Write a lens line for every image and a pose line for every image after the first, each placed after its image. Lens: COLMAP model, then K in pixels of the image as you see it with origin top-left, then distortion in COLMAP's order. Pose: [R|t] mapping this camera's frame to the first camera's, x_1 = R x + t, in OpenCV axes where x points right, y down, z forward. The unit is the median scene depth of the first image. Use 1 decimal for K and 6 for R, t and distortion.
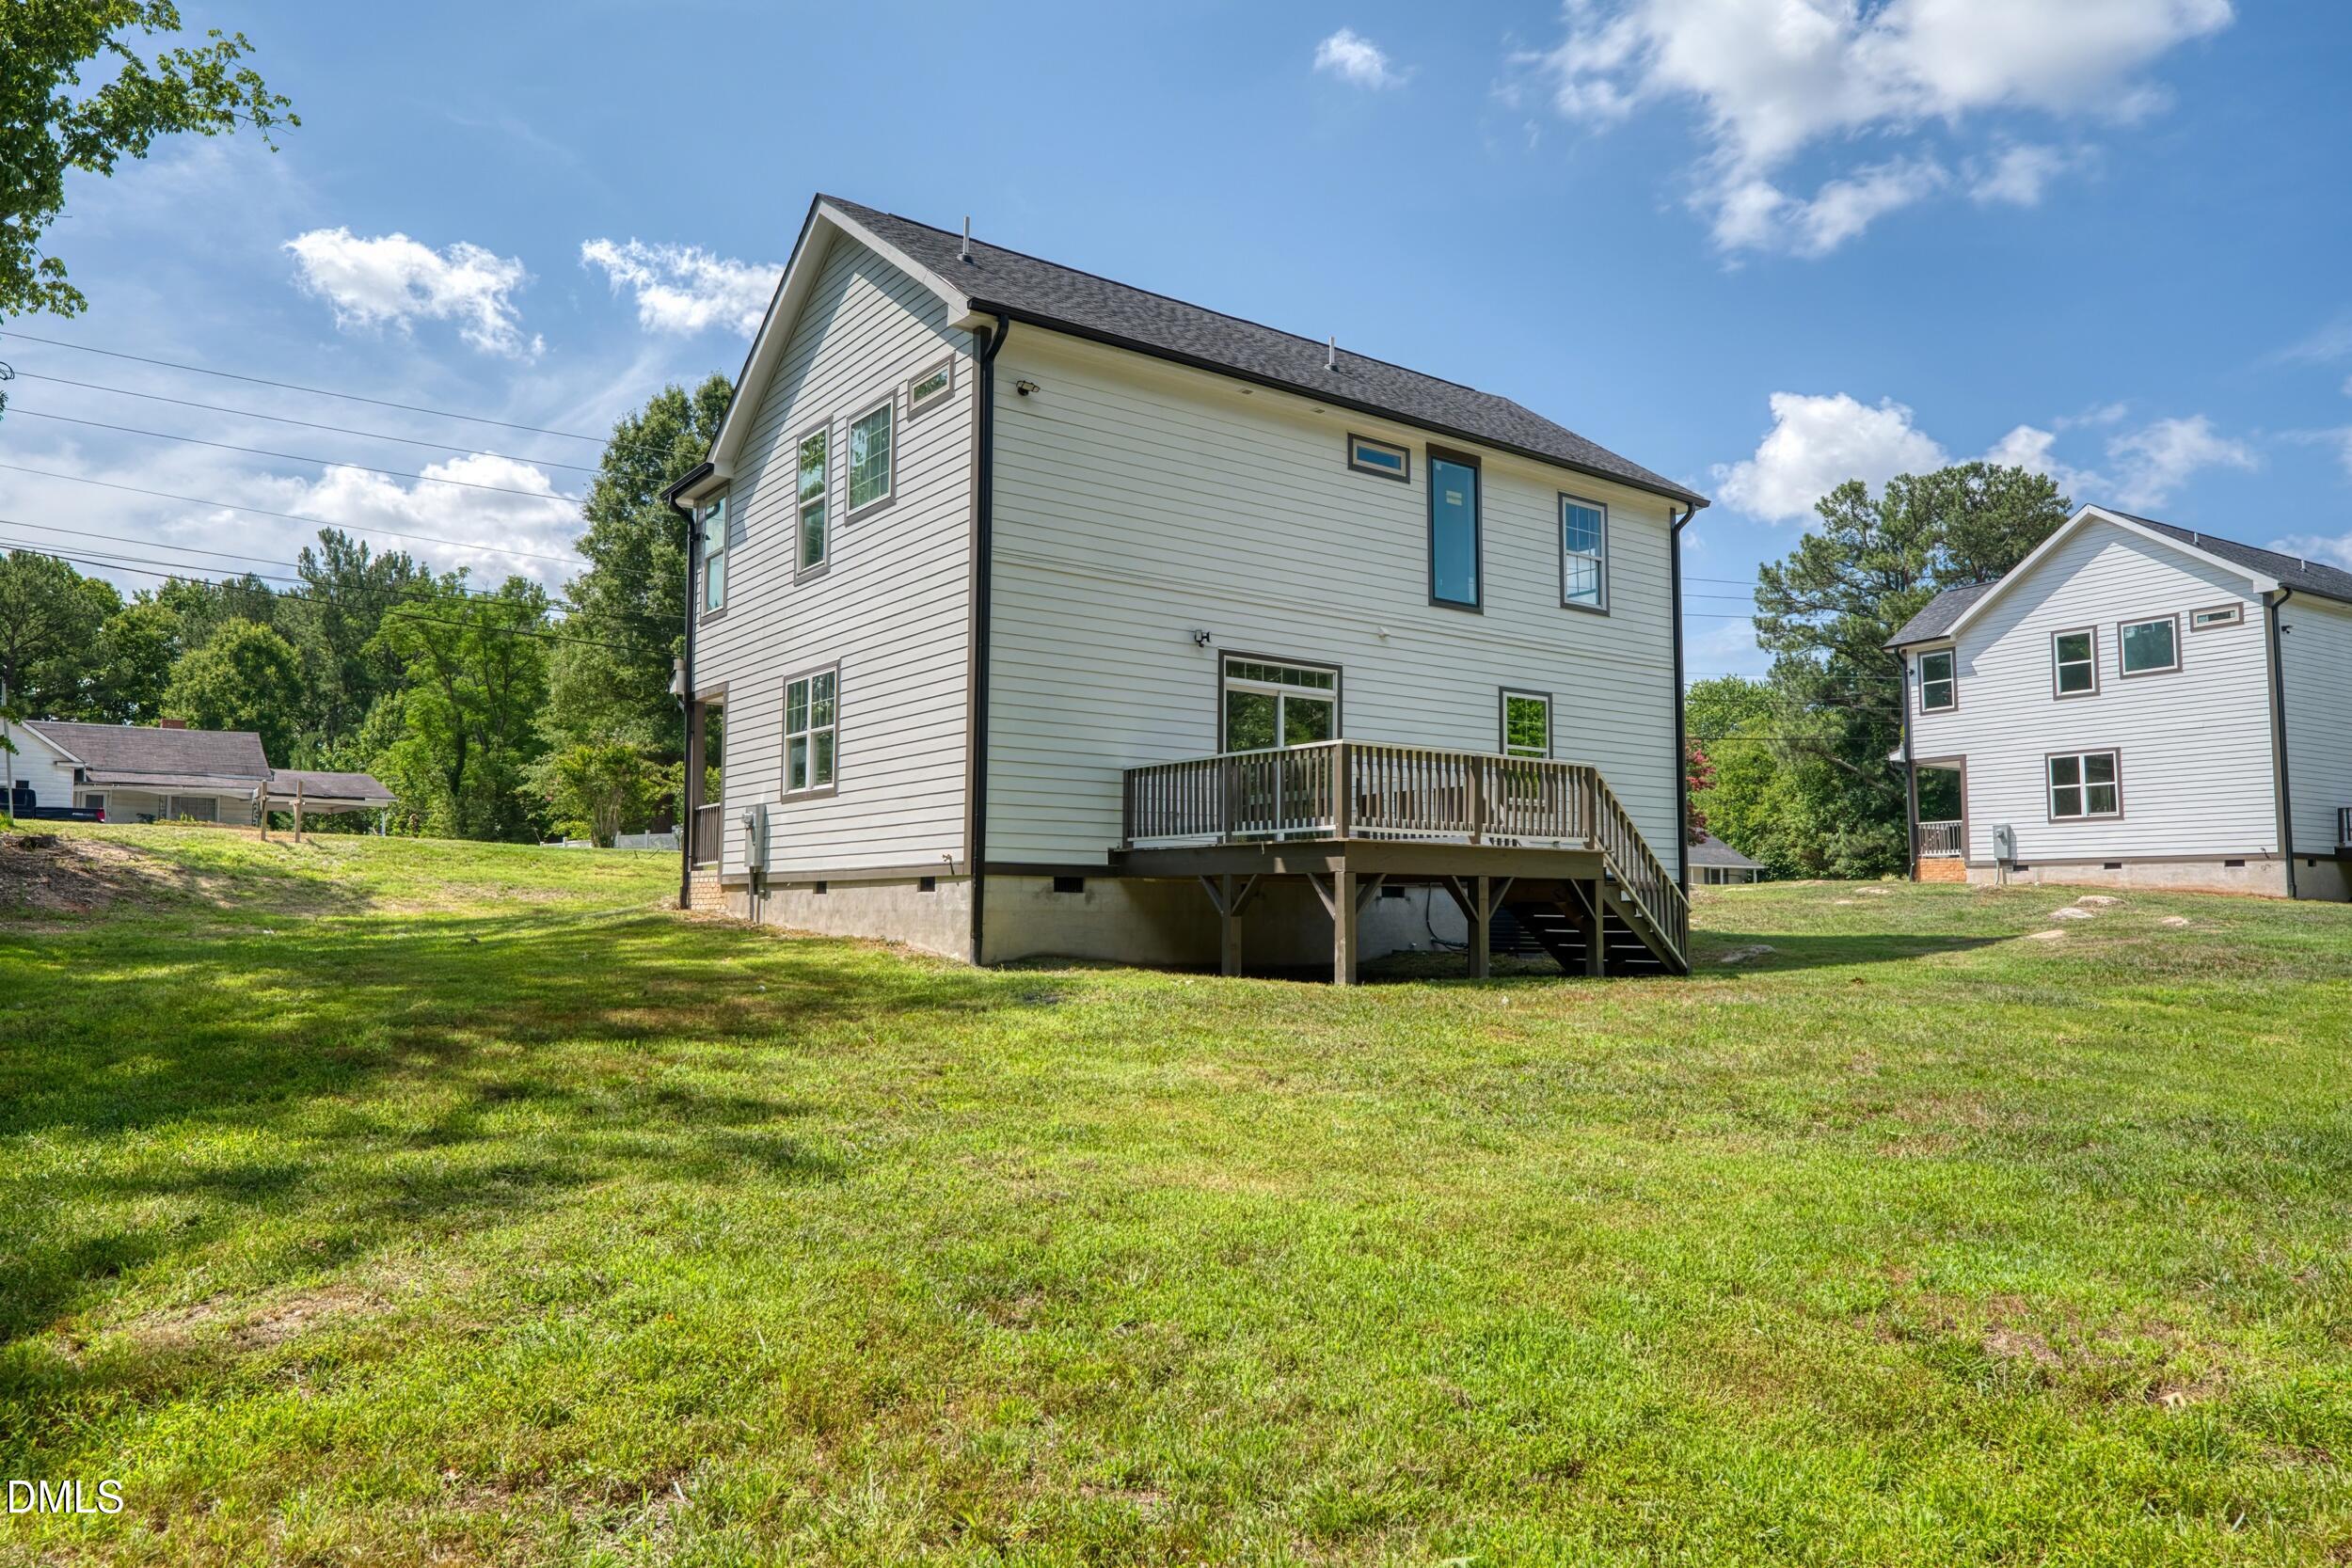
lens RADIAL K [[1568.0, 0, 1180.3], [0, 1568.0, 785.2], [0, 0, 1]] dist [0.001143, 0.001110]
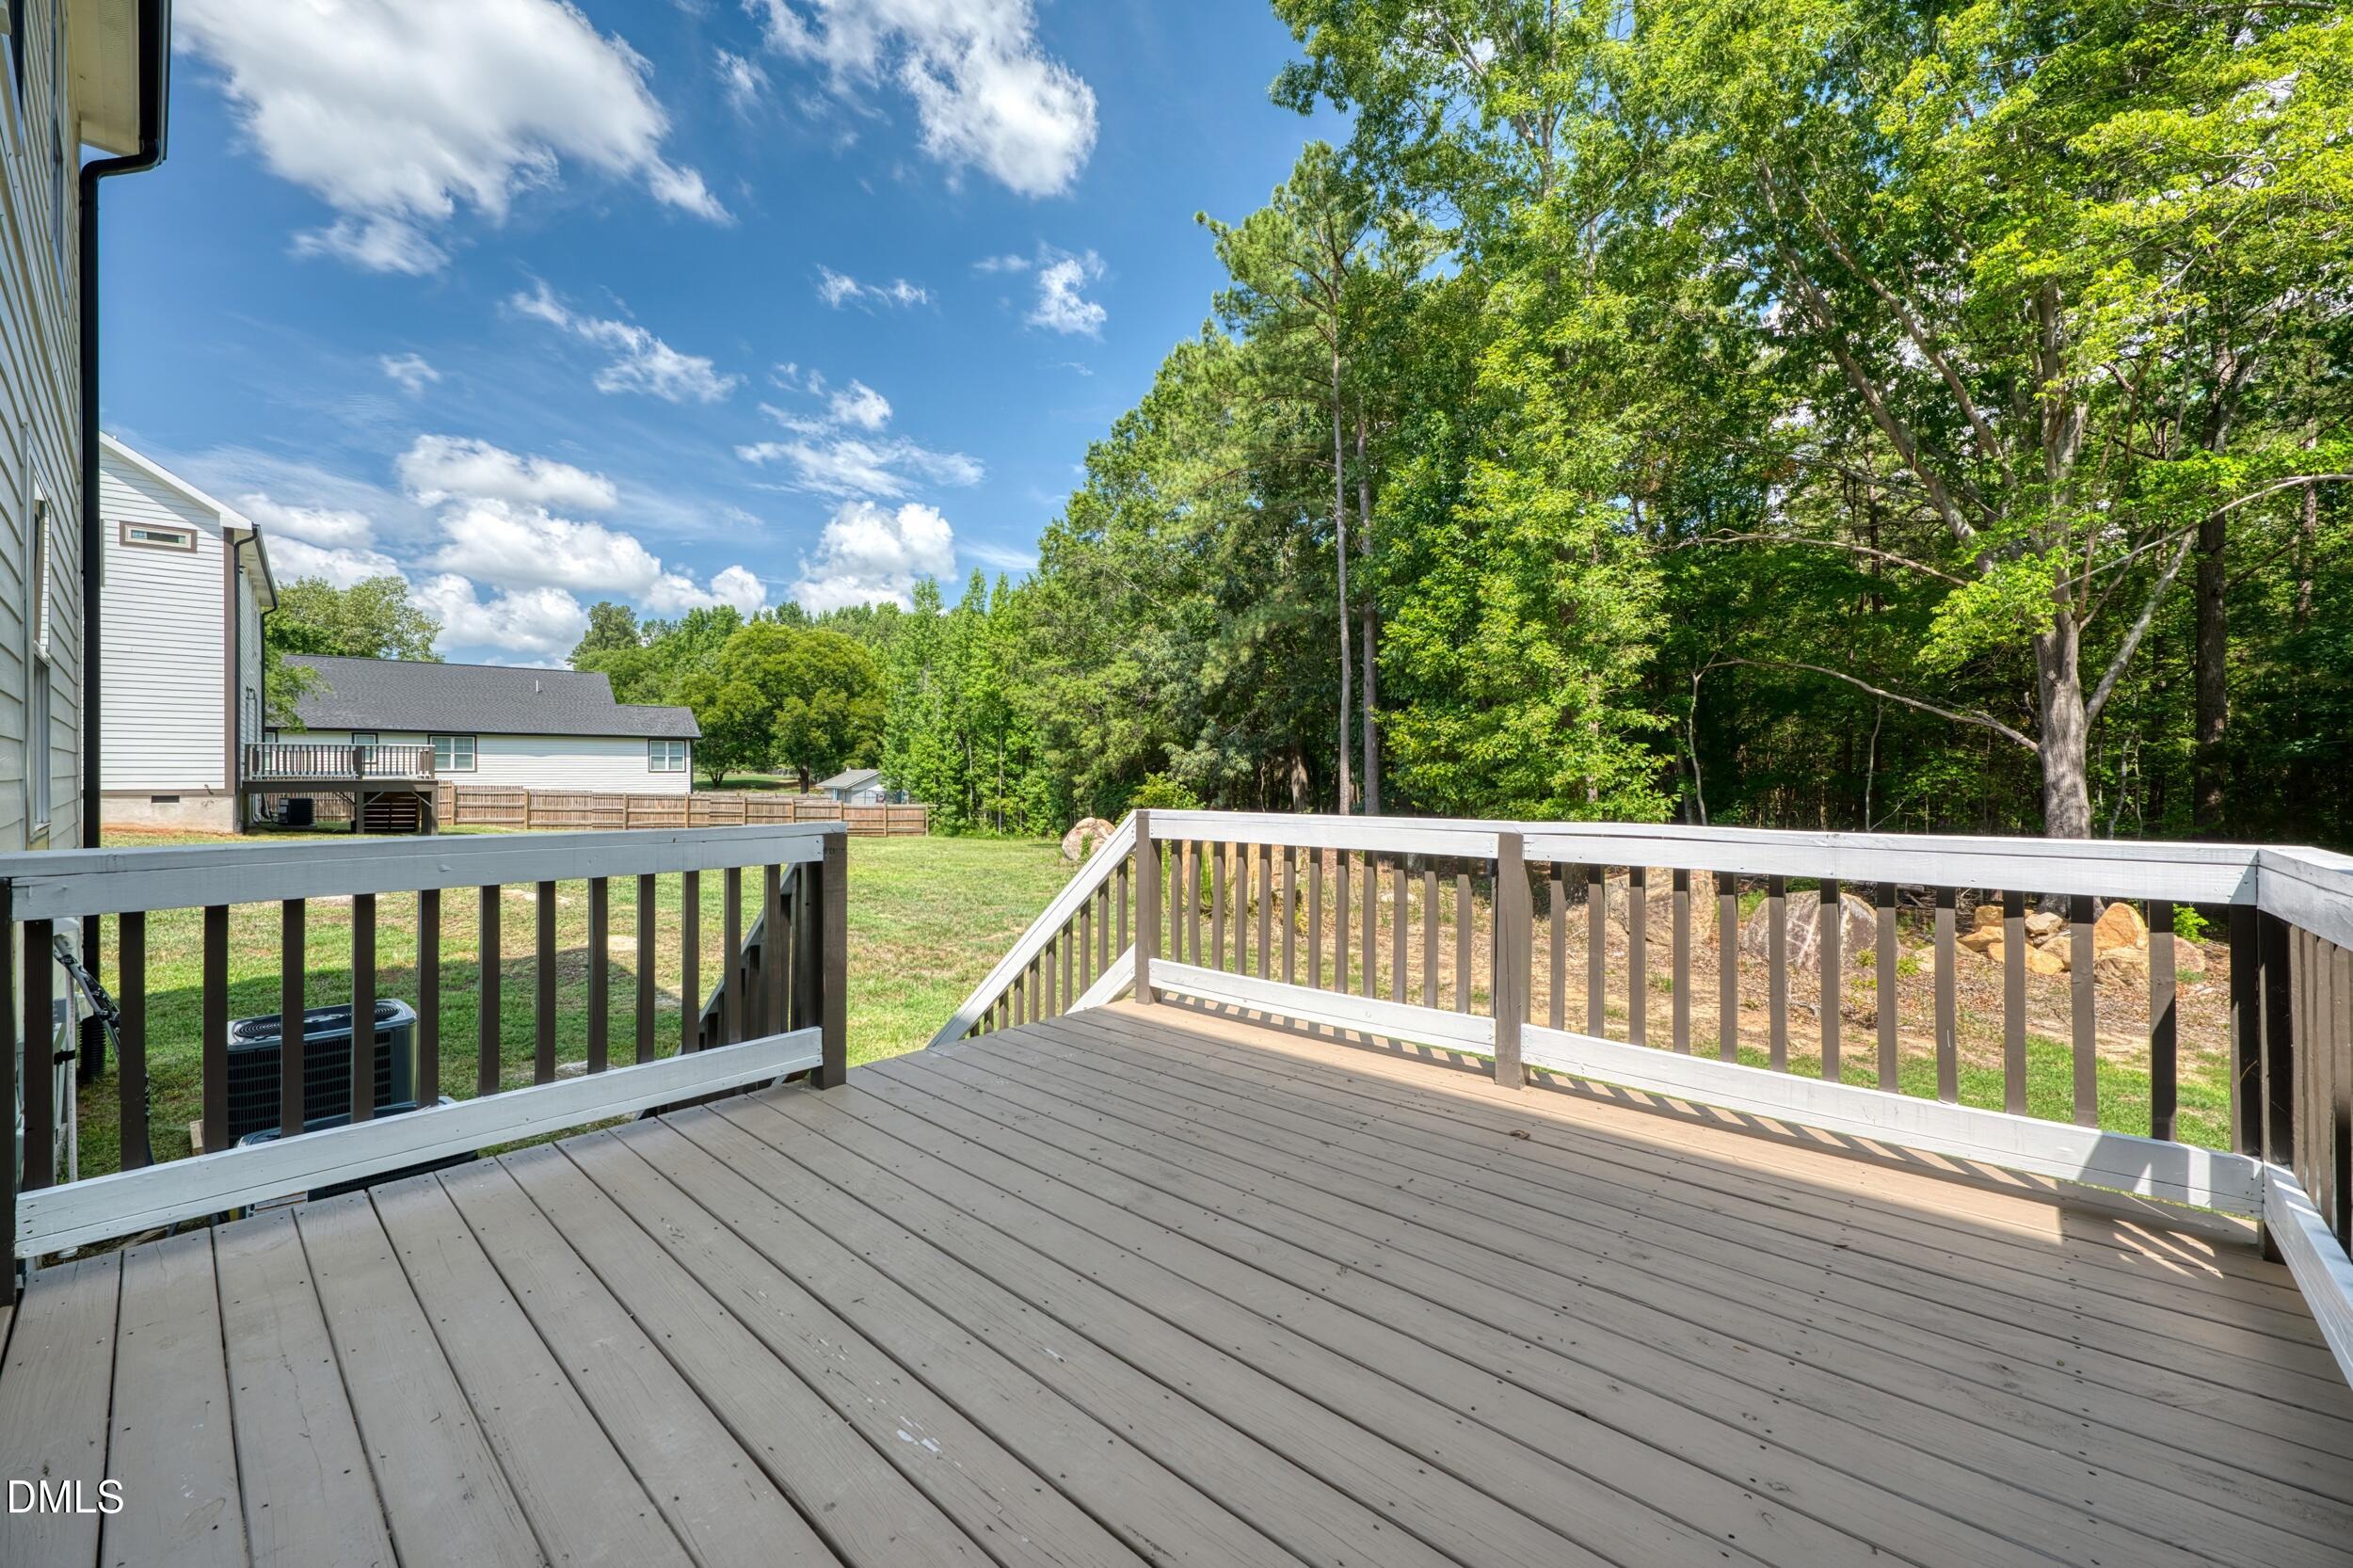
lens RADIAL K [[942.6, 0, 1173.0], [0, 942.6, 777.6], [0, 0, 1]] dist [0.000746, 0.000036]
pose [[-0.202020, -0.008817, 0.979342, -0.017331], [-0.082150, 0.996588, -0.007974, -0.009343], [-0.975930, -0.082063, -0.202055, 0.516878]]
